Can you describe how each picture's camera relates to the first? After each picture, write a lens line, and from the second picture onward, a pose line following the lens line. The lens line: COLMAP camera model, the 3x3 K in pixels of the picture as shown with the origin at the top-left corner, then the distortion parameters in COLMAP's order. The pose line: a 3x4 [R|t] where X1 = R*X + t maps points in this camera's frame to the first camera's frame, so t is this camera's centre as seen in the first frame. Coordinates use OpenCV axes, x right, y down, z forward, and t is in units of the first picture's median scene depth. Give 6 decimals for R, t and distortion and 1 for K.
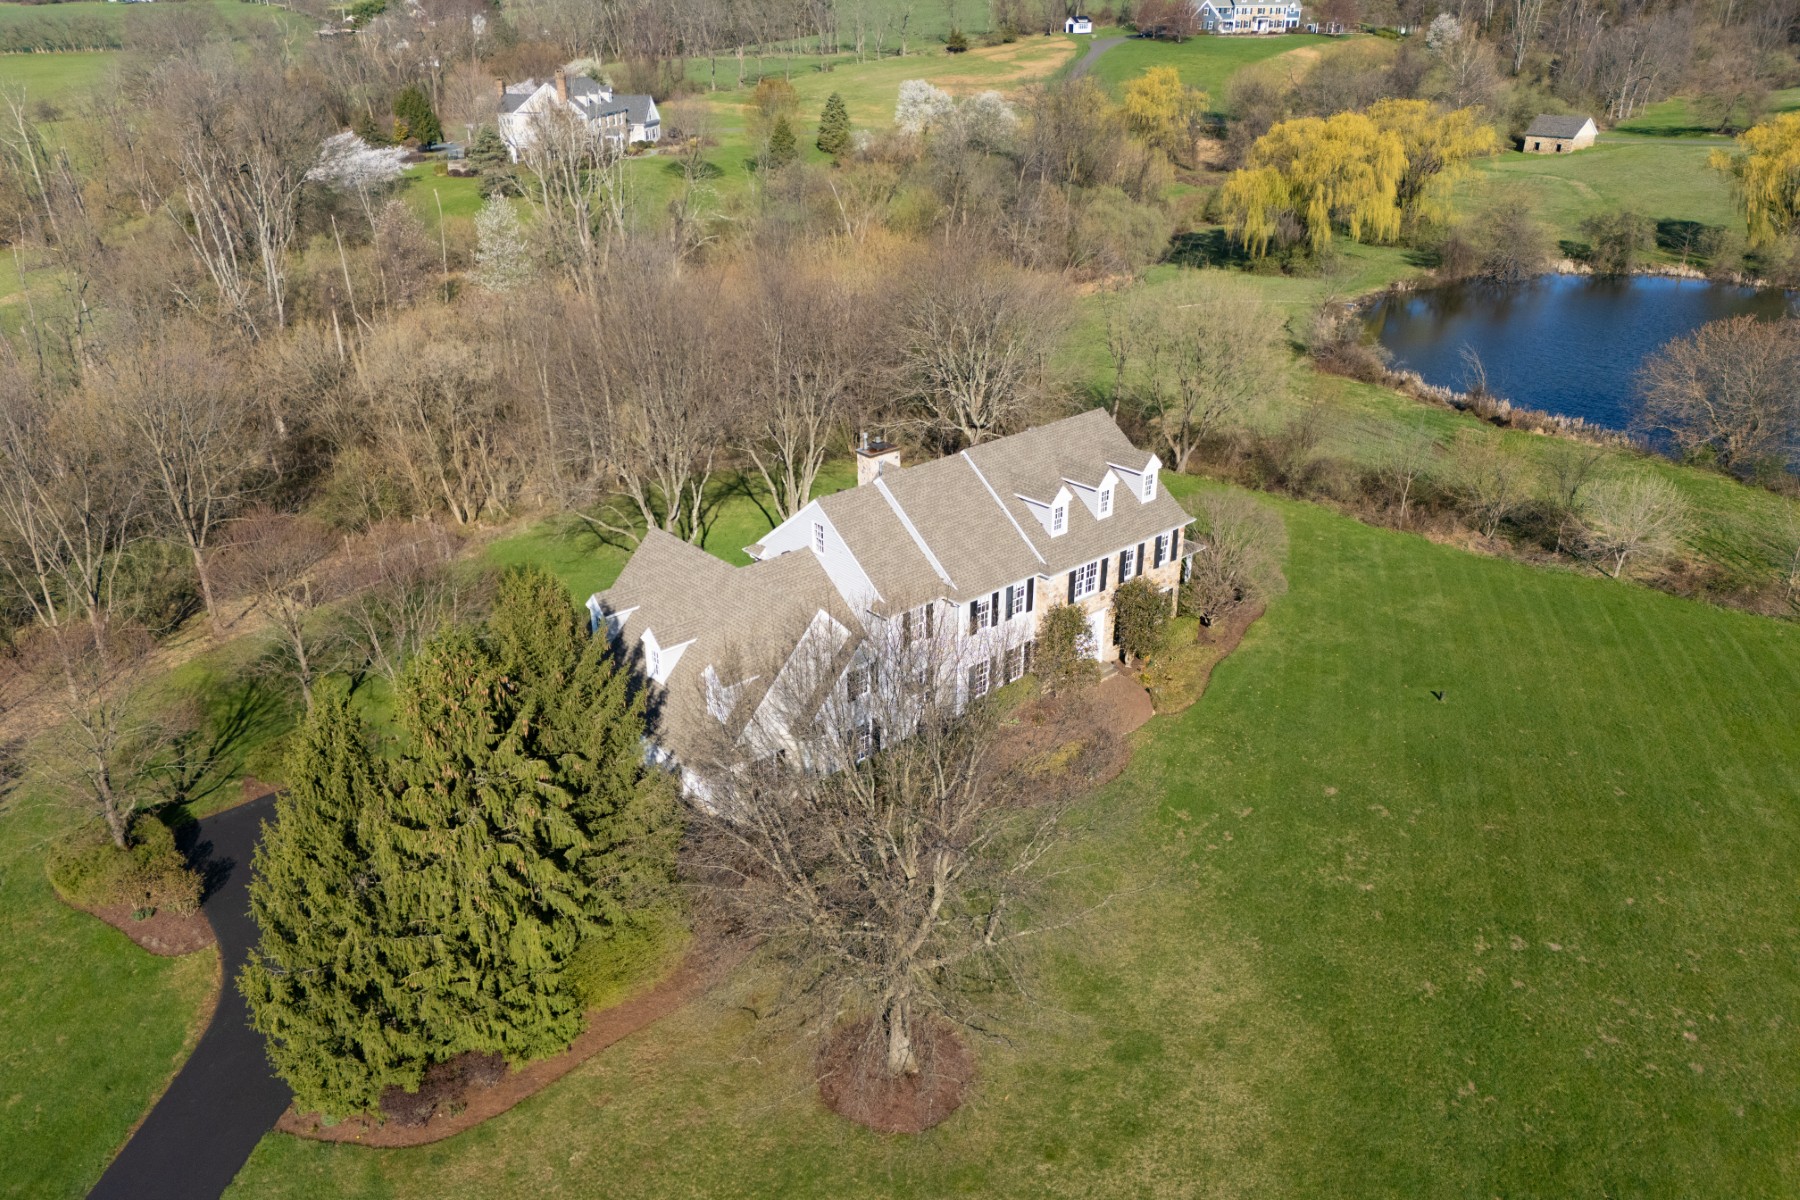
lens RADIAL K [[1408.6, 0, 898.3], [0, 1408.6, 603.2], [0, 0, 1]] dist [0.045758, -0.024005]
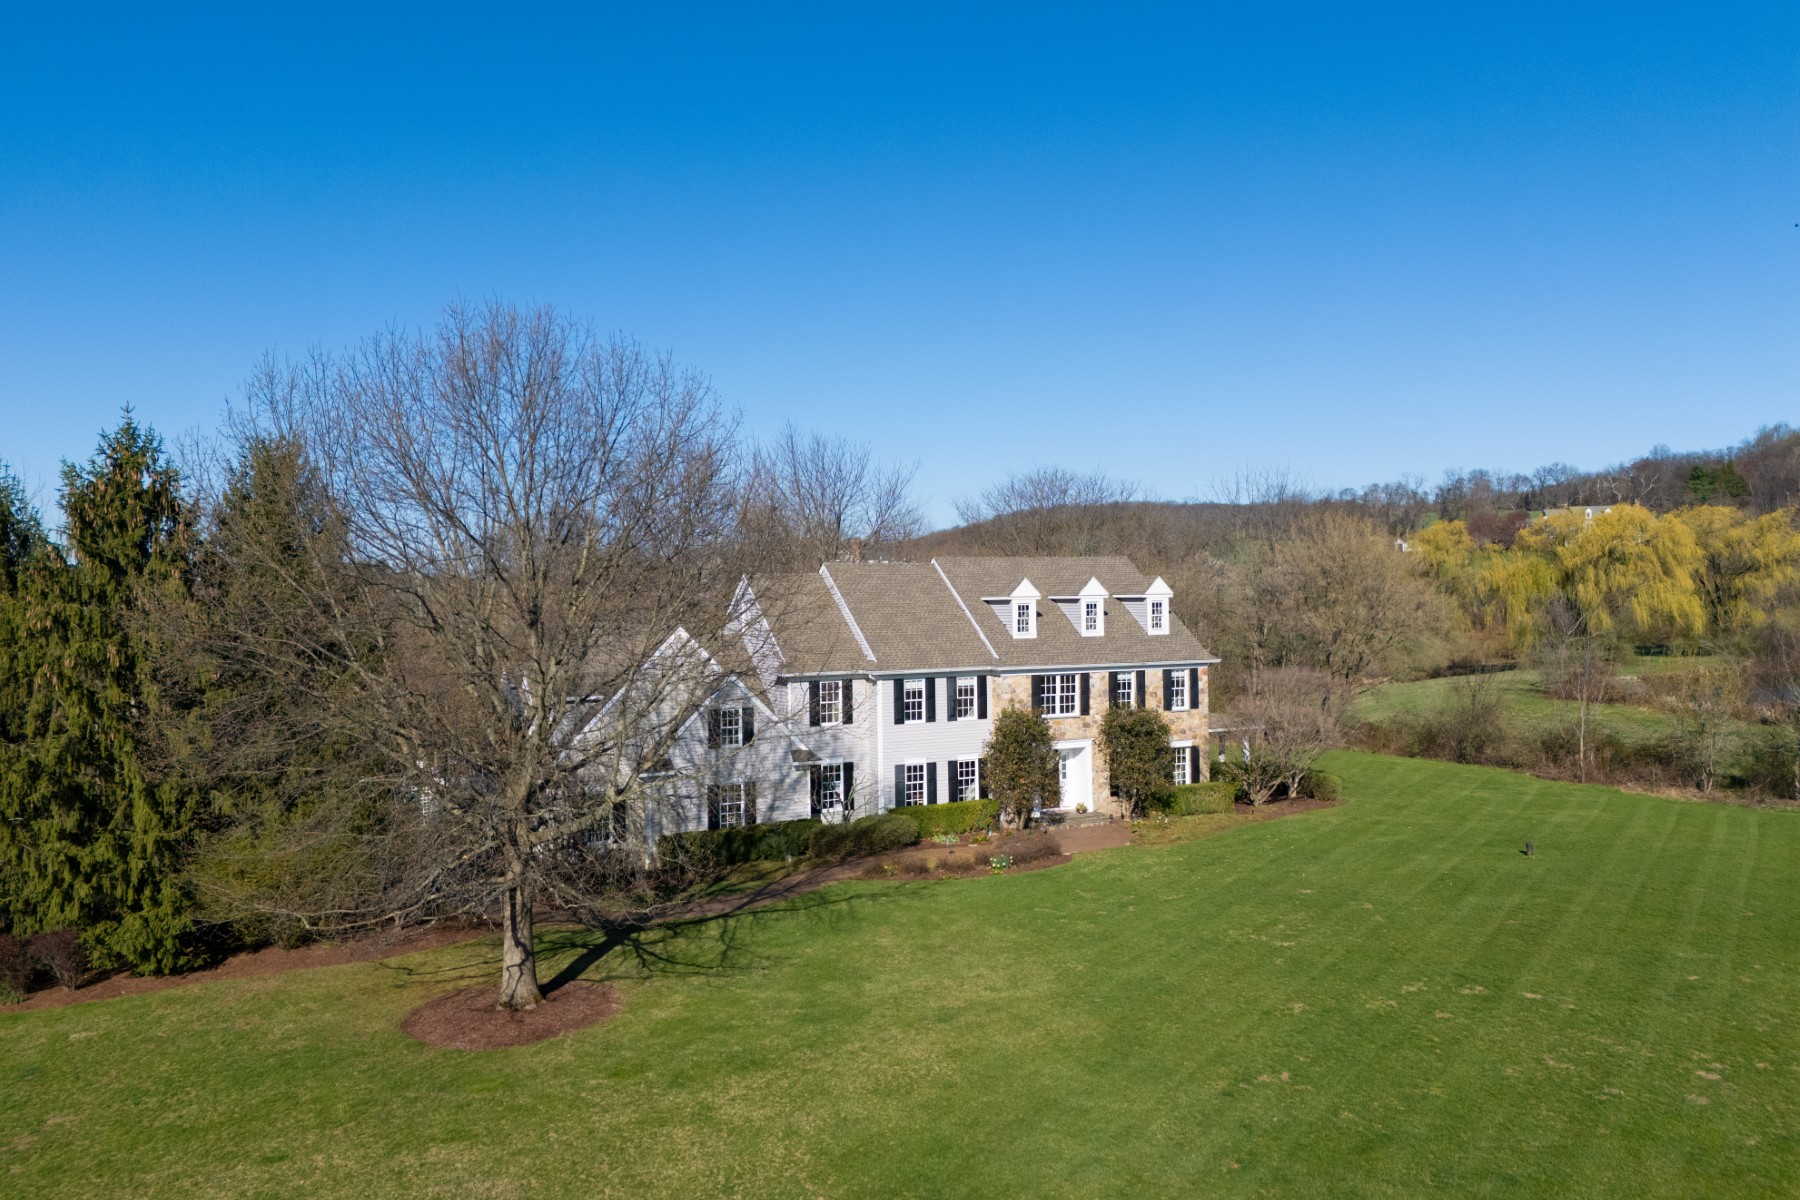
lens RADIAL K [[1408.6, 0, 904.7], [0, 1408.6, 598.9], [0, 0, 1]] dist [0.045758, -0.024005]
pose [[0.956469, -0.018244, -0.291262, 0.283545], [-0.107709, 0.905512, -0.410422, 0.281405], [0.271229, 0.423927, 0.864130, 0.208469]]
